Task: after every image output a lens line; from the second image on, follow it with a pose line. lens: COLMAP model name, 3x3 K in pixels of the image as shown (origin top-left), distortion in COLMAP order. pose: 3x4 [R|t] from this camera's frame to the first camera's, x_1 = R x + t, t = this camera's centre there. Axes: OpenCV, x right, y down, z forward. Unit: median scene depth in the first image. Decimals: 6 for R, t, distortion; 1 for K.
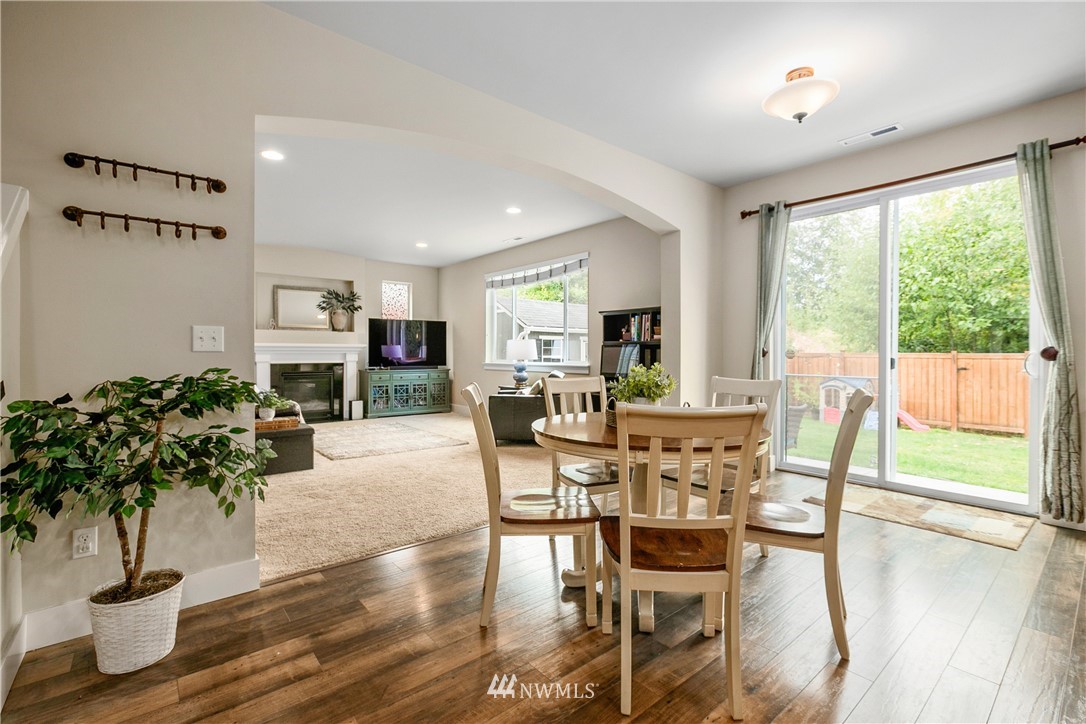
lens RADIAL K [[491.4, 0, 543.6], [0, 491.4, 355.2], [0, 0, 1]] dist [-0.028812, 0.014664]
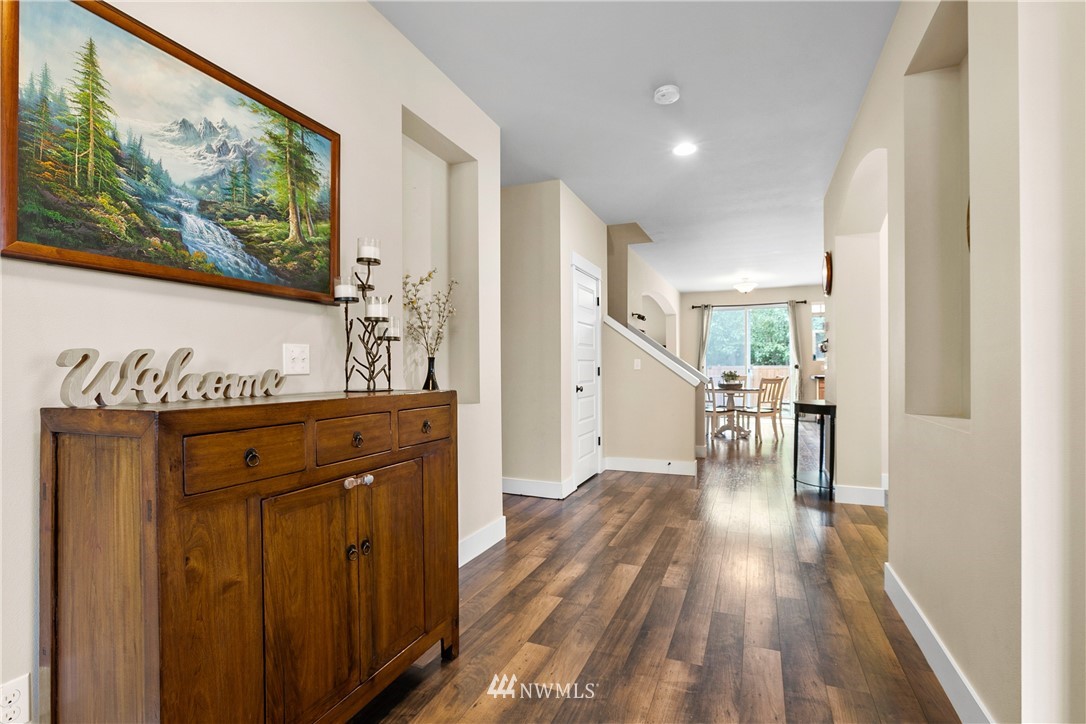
lens RADIAL K [[491.4, 0, 542.0], [0, 491.4, 364.8], [0, 0, 1]] dist [-0.028812, 0.014664]
pose [[0.895659, -0.003017, 0.444731, -0.852557], [0.005164, 0.999980, -0.003614, -0.005619], [-0.444711, 0.005533, 0.895657, -0.515024]]
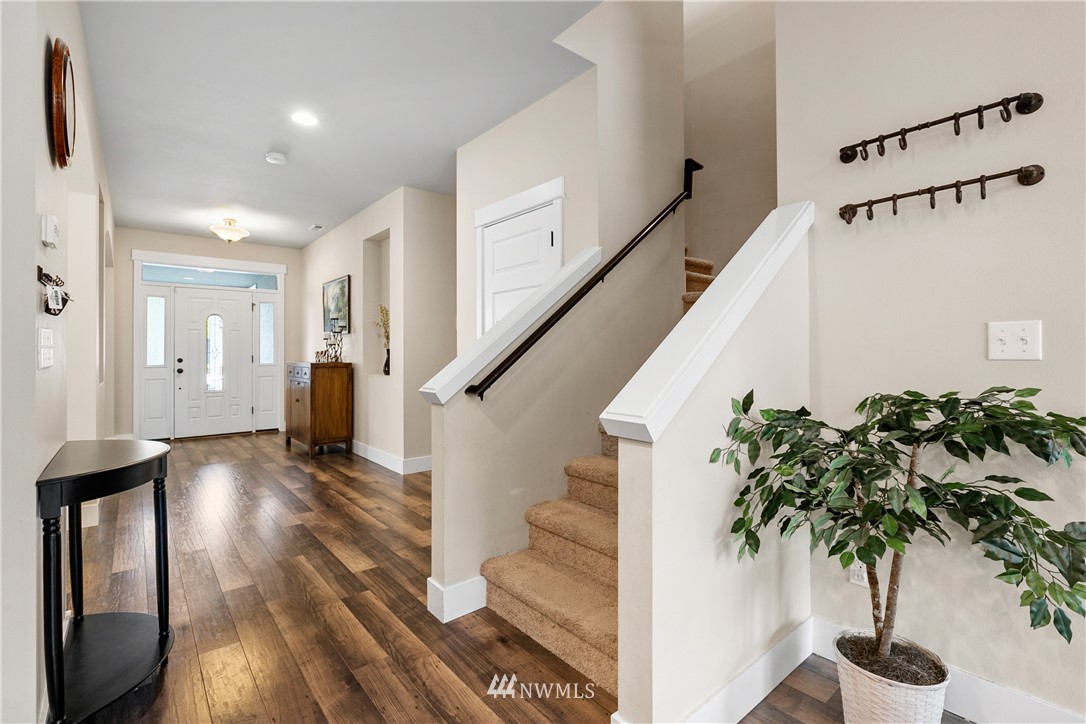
lens RADIAL K [[491.4, 0, 546.6], [0, 491.4, 350.5], [0, 0, 1]] dist [-0.028812, 0.014664]
pose [[0.010943, -0.007424, -0.999913, -0.010894], [0.002392, 0.999970, -0.007398, -0.005178], [0.999937, -0.002310, 0.010960, 0.109999]]
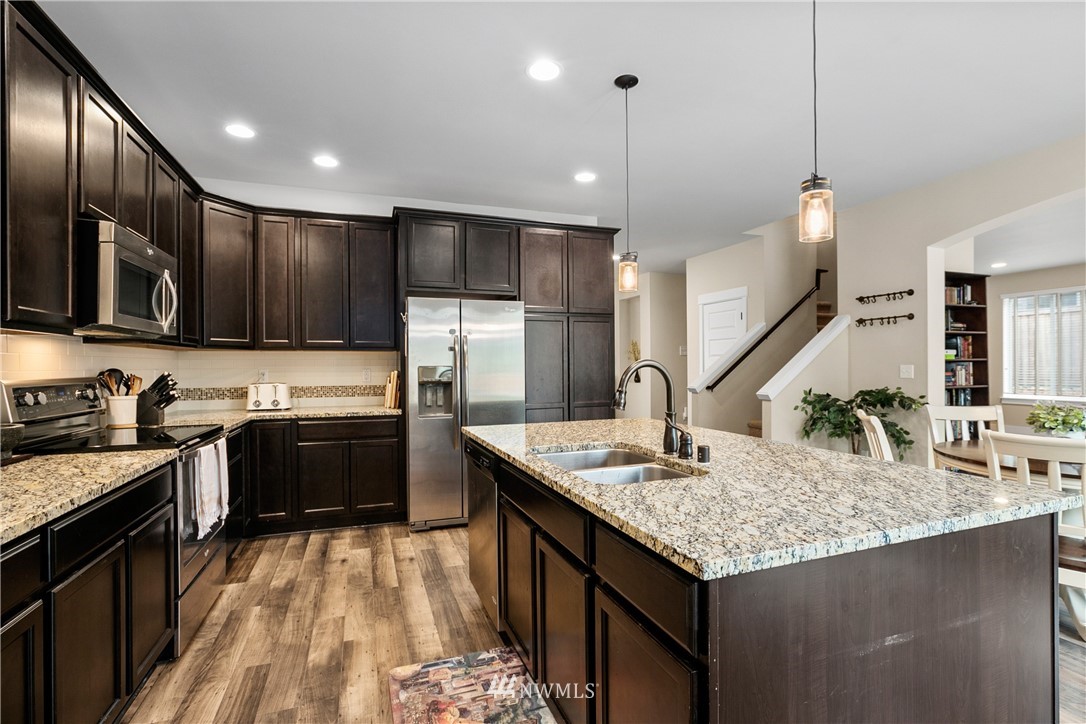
lens RADIAL K [[525.4, 0, 551.9], [0, 525.4, 369.4], [0, 0, 1]] dist [-0.012038, -0.000185]
pose [[-0.317680, 0.006903, -0.948173, 0.550222], [0.001934, 0.999976, 0.006632, -0.018529], [0.948196, 0.000273, -0.317686, 0.096514]]
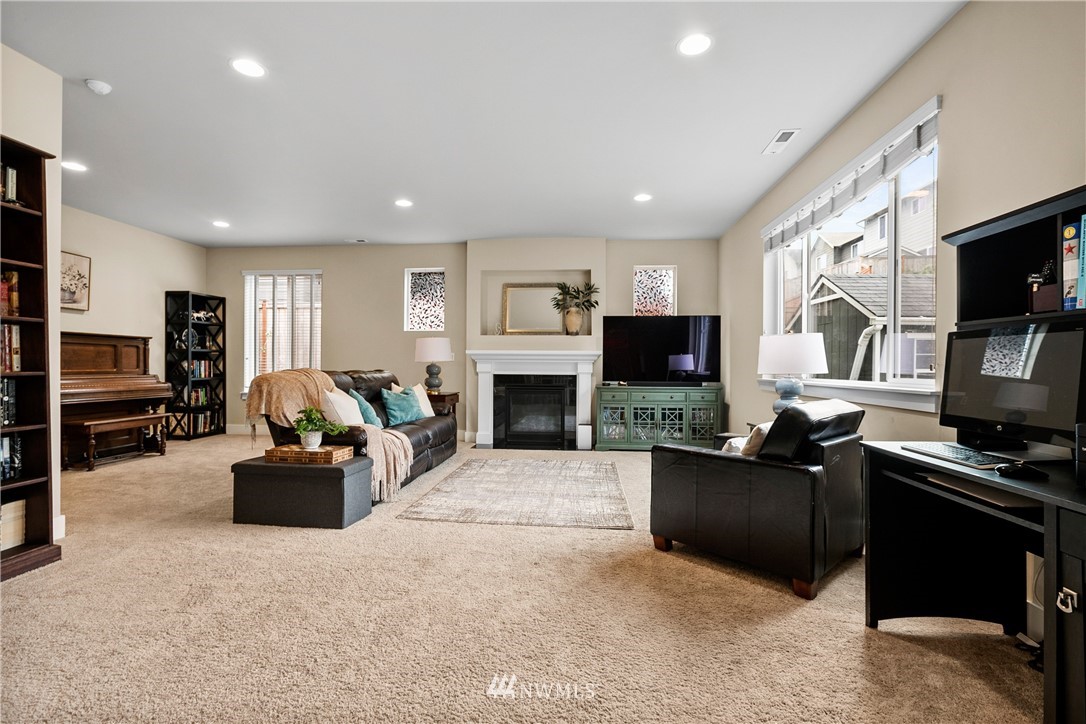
lens RADIAL K [[491.4, 0, 541.0], [0, 491.4, 367.8], [0, 0, 1]] dist [-0.028812, 0.014664]
pose [[0.706786, 0.007528, -0.707388, 0.129156], [-0.009681, 0.999953, 0.000969, 0.004559], [0.707361, 0.006163, 0.706825, 0.468918]]
